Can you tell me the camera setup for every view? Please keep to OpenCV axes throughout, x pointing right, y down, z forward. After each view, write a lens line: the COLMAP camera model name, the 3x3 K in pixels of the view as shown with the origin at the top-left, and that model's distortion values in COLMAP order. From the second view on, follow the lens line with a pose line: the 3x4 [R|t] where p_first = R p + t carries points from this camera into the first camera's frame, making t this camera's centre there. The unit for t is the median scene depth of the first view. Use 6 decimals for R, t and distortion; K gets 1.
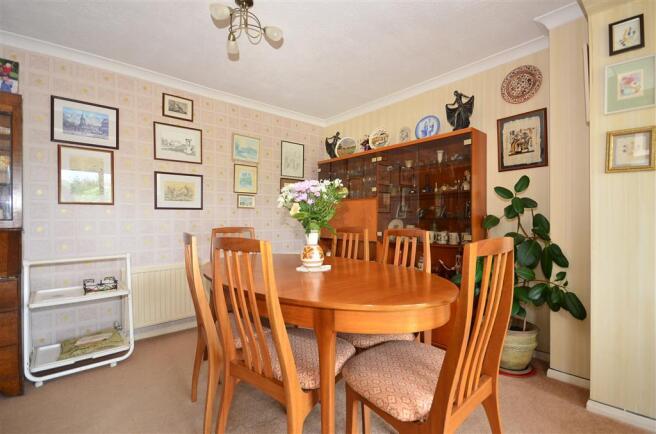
lens RADIAL K [[299.7, 0, 327.5], [0, 299.7, 218.8], [0, 0, 1]] dist [0.002367, 0.000145]
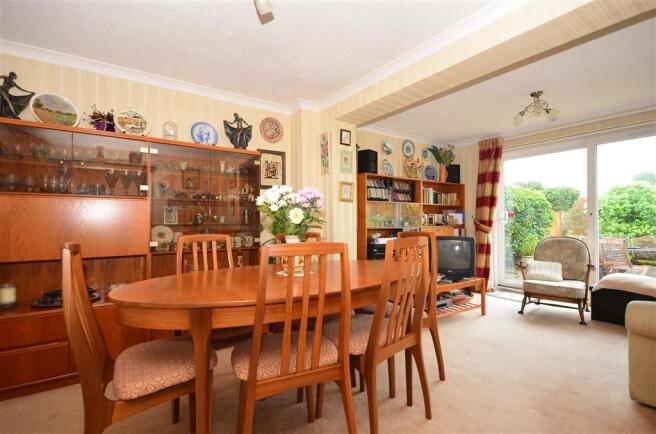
lens RADIAL K [[337.8, 0, 327.7], [0, 337.8, 219.7], [0, 0, 1]] dist [-0.000069, -0.000193]
pose [[0.081529, 0.015136, 0.996556, -0.833816], [0.009090, 0.999832, -0.015929, 0.005169], [-0.996629, 0.010357, 0.081378, 0.550489]]
